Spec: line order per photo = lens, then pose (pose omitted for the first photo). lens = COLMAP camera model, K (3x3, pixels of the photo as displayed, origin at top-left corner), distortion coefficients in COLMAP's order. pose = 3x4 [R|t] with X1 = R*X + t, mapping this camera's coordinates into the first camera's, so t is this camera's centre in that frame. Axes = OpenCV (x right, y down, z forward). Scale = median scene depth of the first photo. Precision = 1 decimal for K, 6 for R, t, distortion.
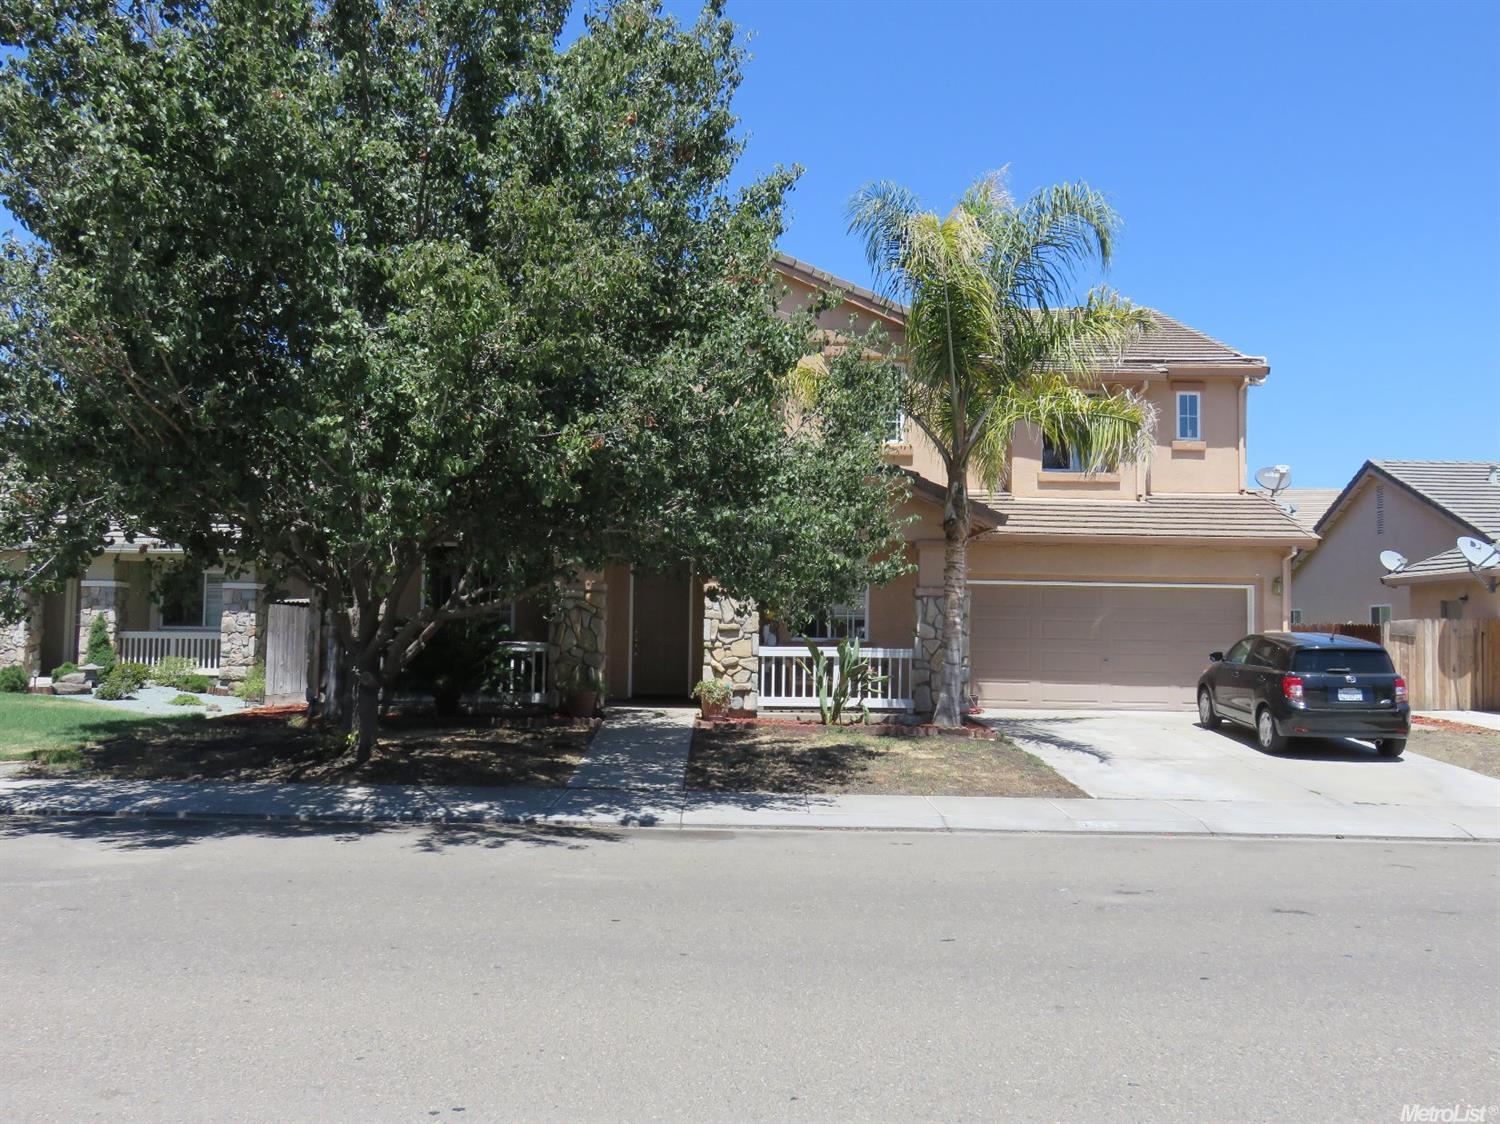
lens RADIAL K [[1357.8, 0, 750.3], [0, 1357.8, 557.6], [0, 0, 1]] dist [-0.013688, 0.008202]
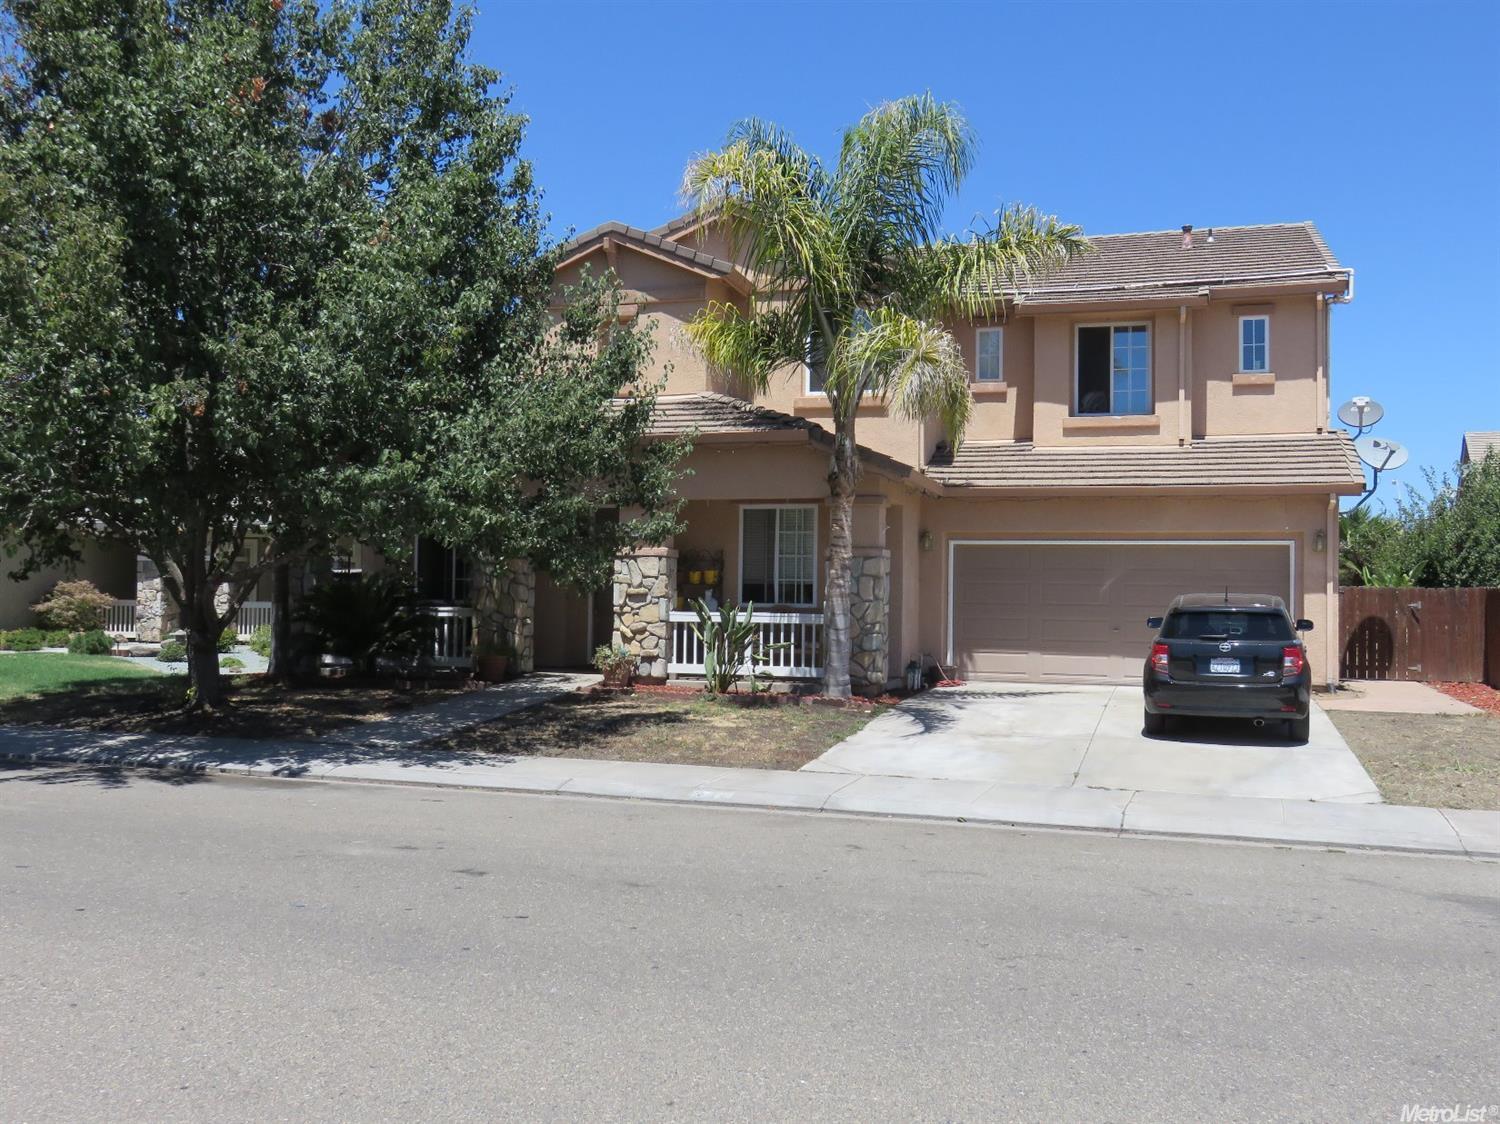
lens RADIAL K [[1427.3, 0, 750.1], [0, 1427.3, 565.1], [0, 0, 1]] dist [-0.012079, 0.000000]
pose [[0.947746, -0.011701, -0.318810, 0.387019], [0.018993, 0.999624, 0.019774, 0.013440], [0.318459, -0.024796, 0.947612, 0.057341]]
